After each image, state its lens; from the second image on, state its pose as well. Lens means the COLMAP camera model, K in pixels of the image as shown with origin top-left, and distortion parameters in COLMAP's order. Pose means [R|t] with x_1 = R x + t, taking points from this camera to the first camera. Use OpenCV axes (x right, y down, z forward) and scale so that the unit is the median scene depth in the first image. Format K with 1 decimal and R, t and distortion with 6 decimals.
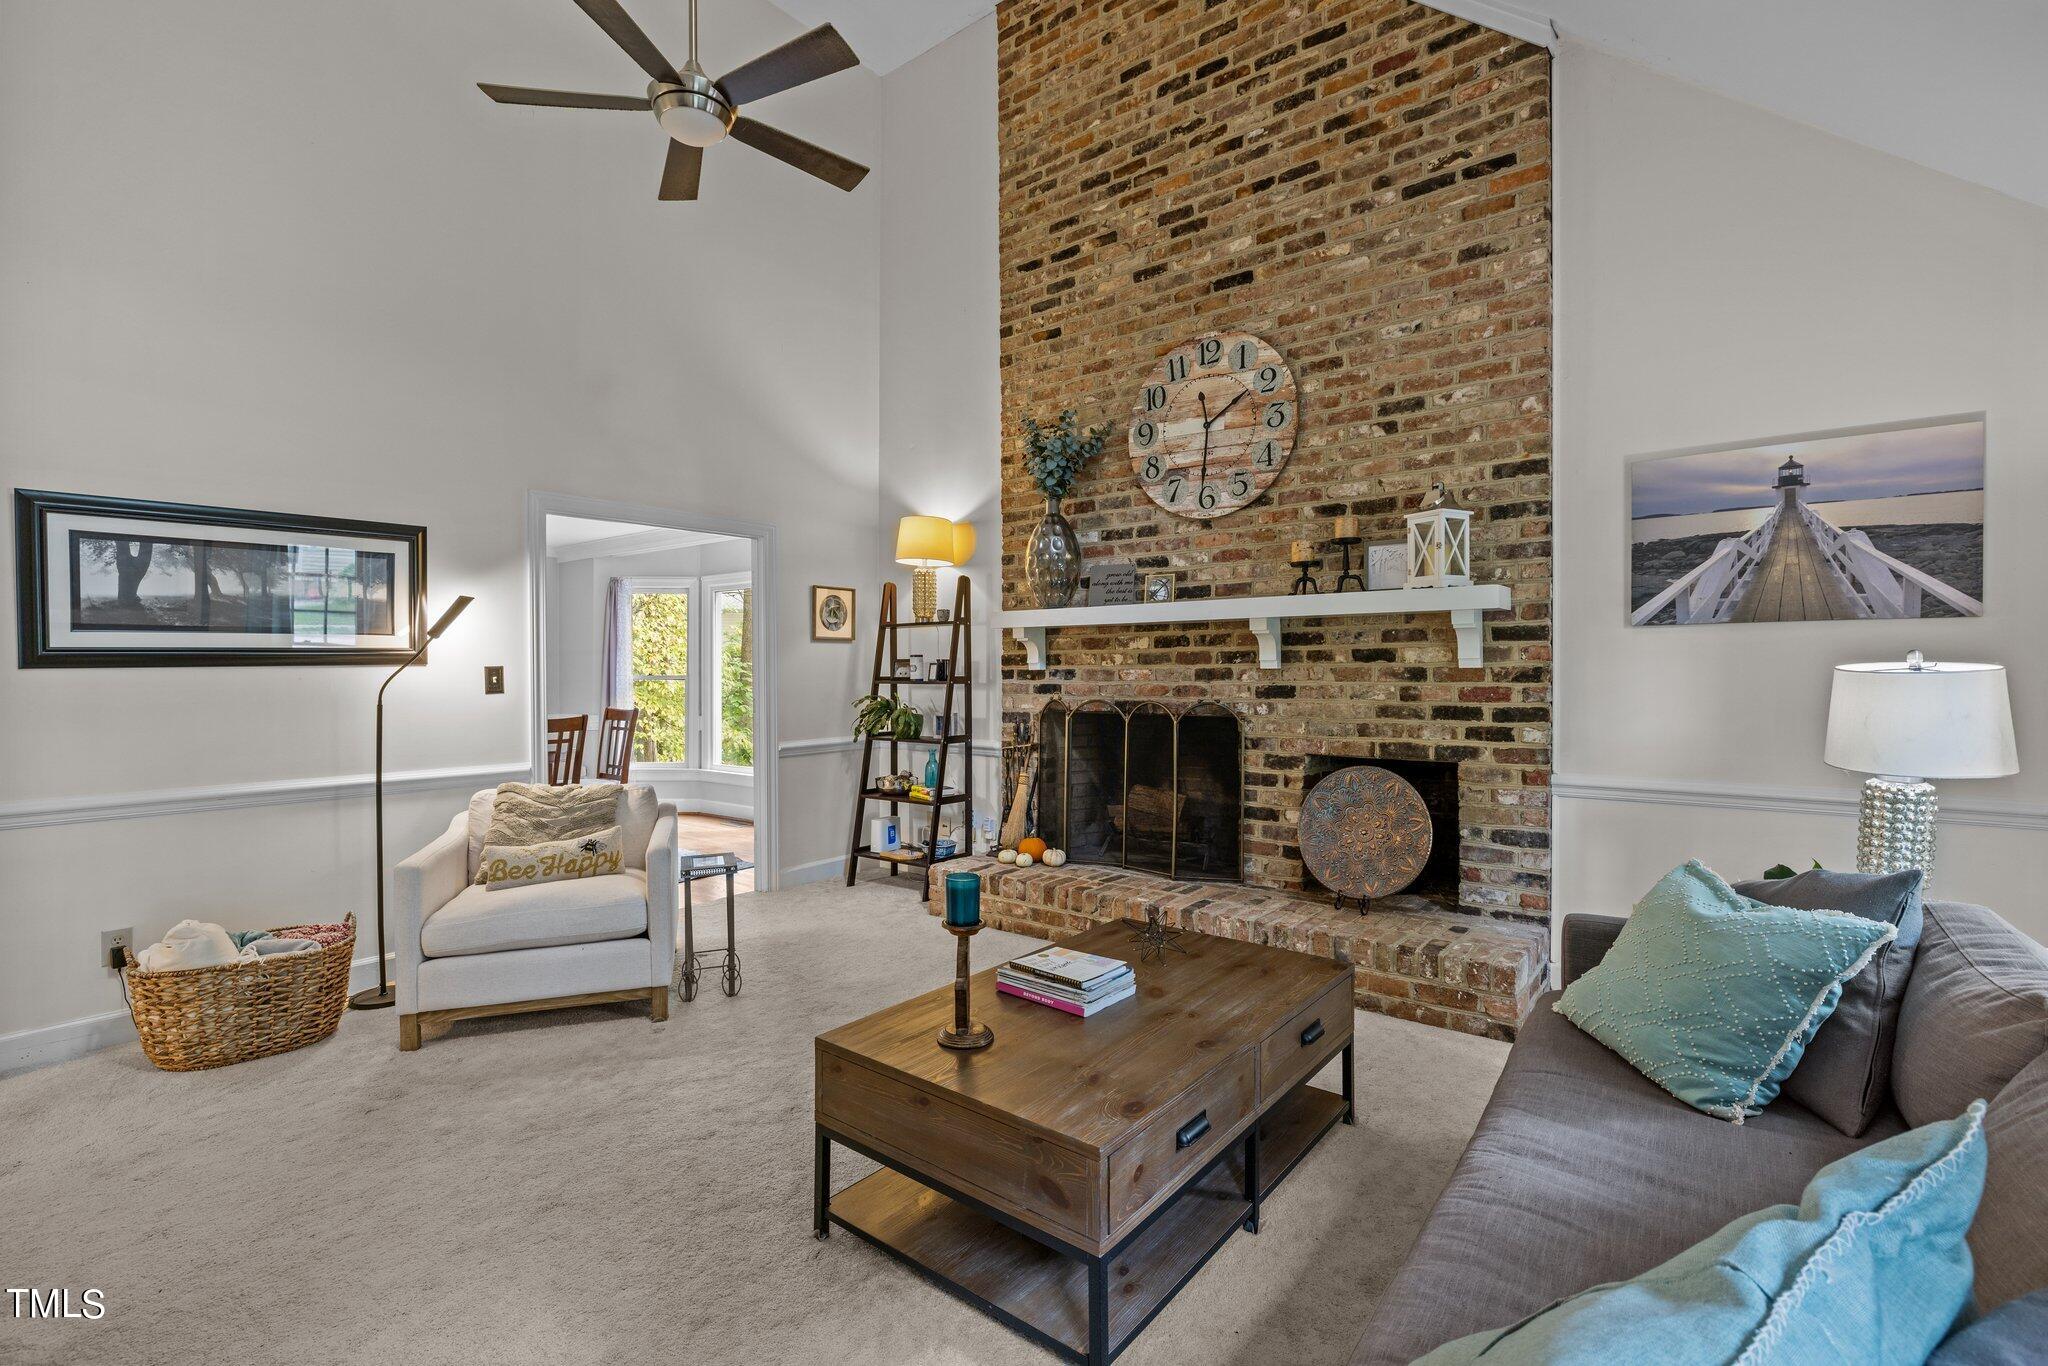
lens RADIAL K [[915.4, 0, 1024.0], [0, 915.4, 683.0], [0, 0, 1]] dist [-0.003163, 0.000089]
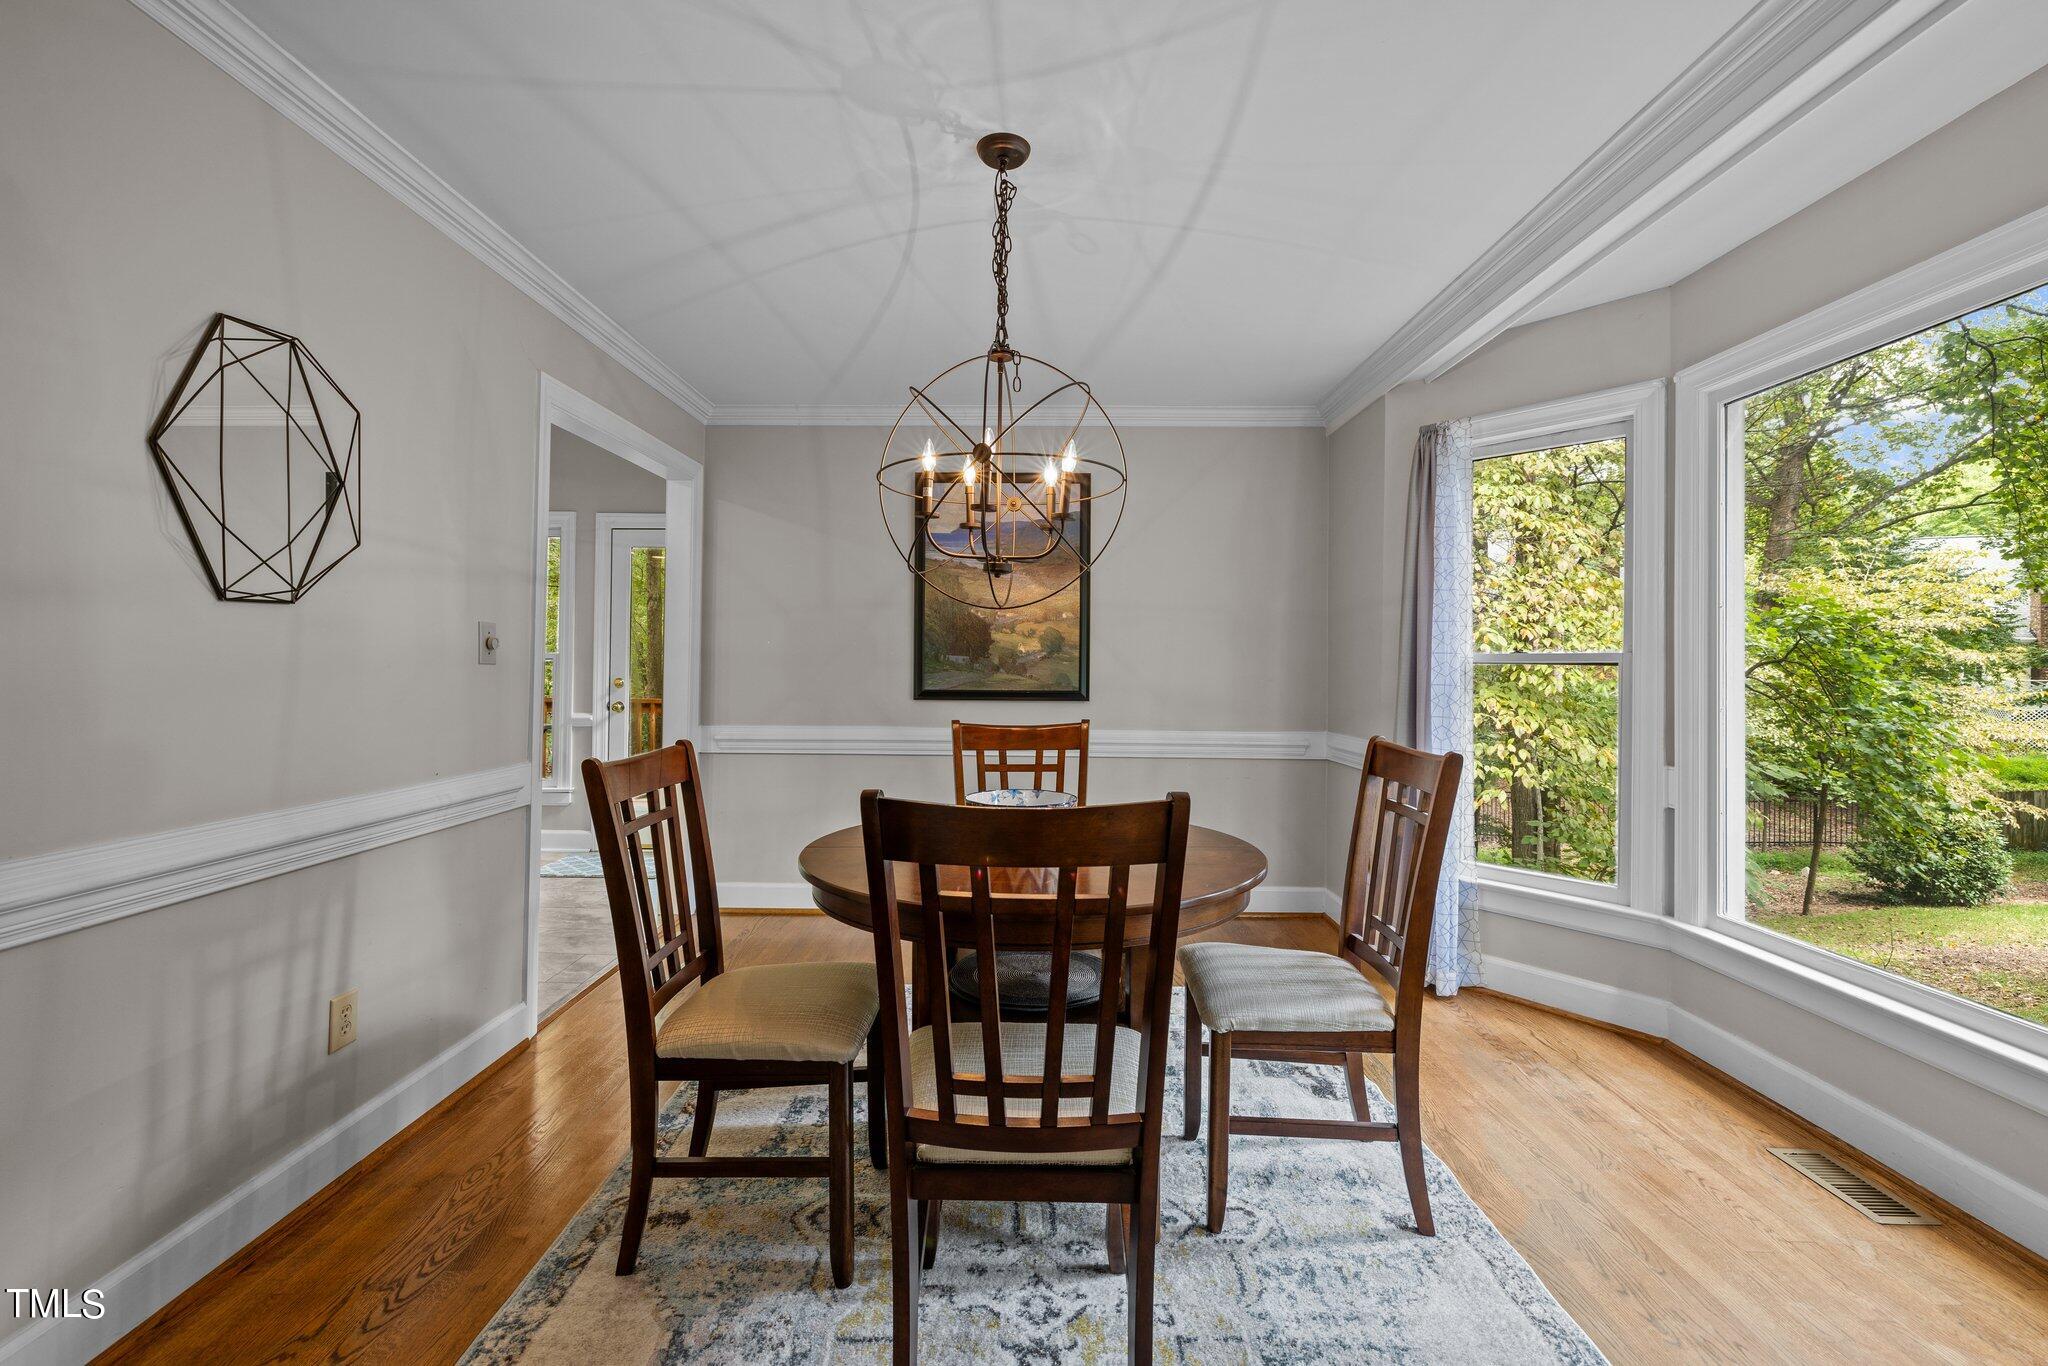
lens RADIAL K [[876.3, 0, 1021.5], [0, 876.3, 656.7], [0, 0, 1]] dist [-0.000464, -0.000065]
pose [[0.610773, -0.002514, -0.791802, -0.594426], [-0.019927, 0.999629, -0.018544, 0.010302], [0.791555, 0.027105, 0.610497, 1.486526]]
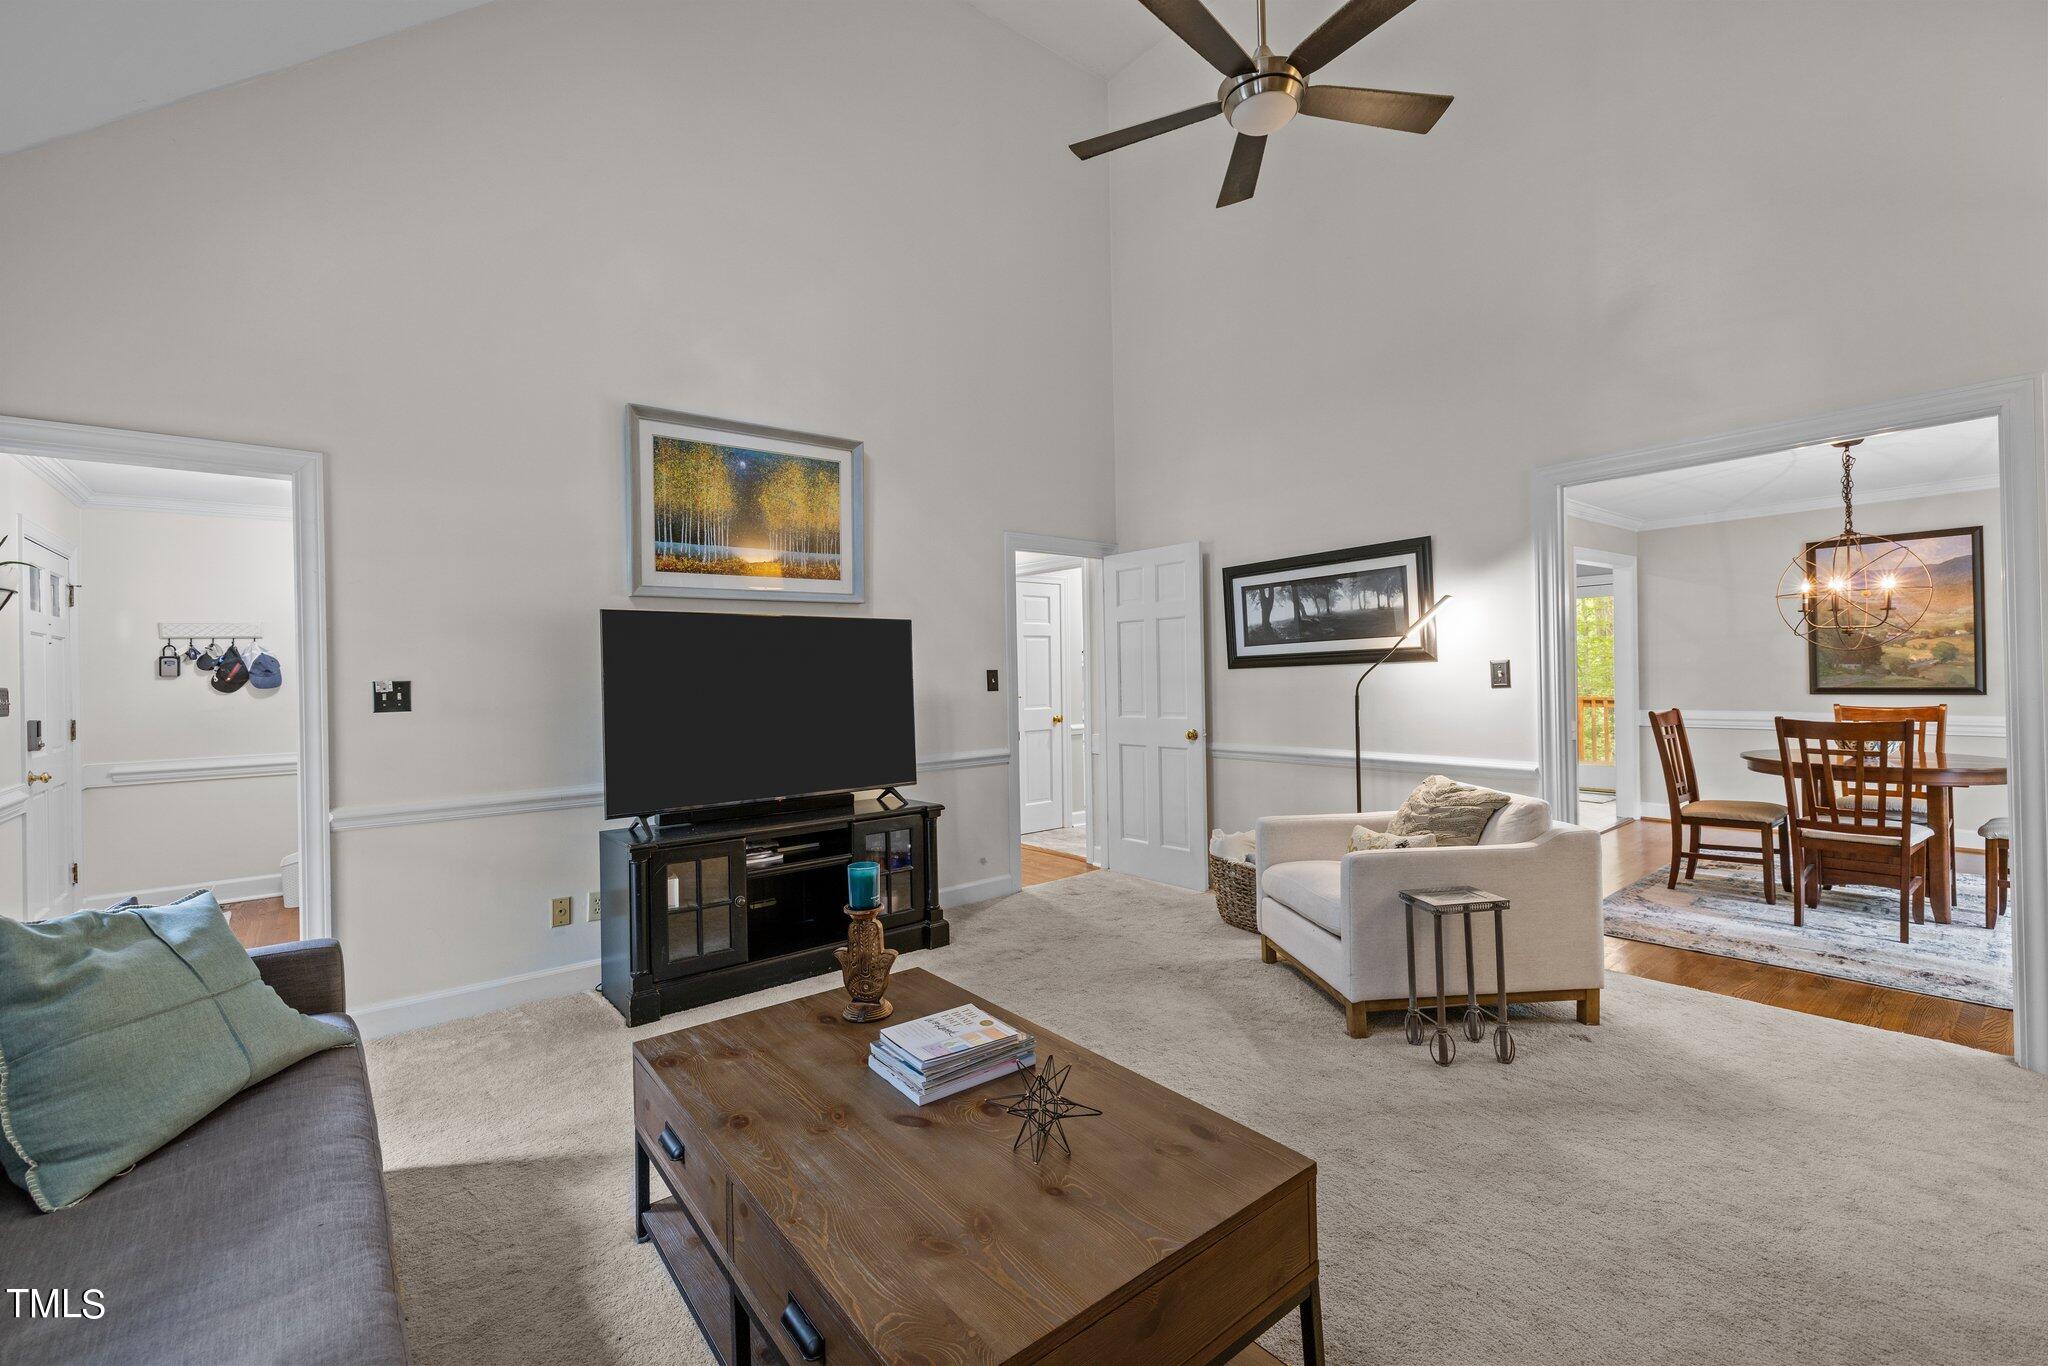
lens RADIAL K [[853.8, 0, 1002.7], [0, 853.8, 672.5], [0, 0, 1]] dist [-0.000309, -0.000165]
pose [[-0.236843, 0.004146, -0.971539, 0.548777], [0.008172, 0.999964, 0.002275, -0.014224], [0.971514, -0.007401, -0.236869, 0.859938]]
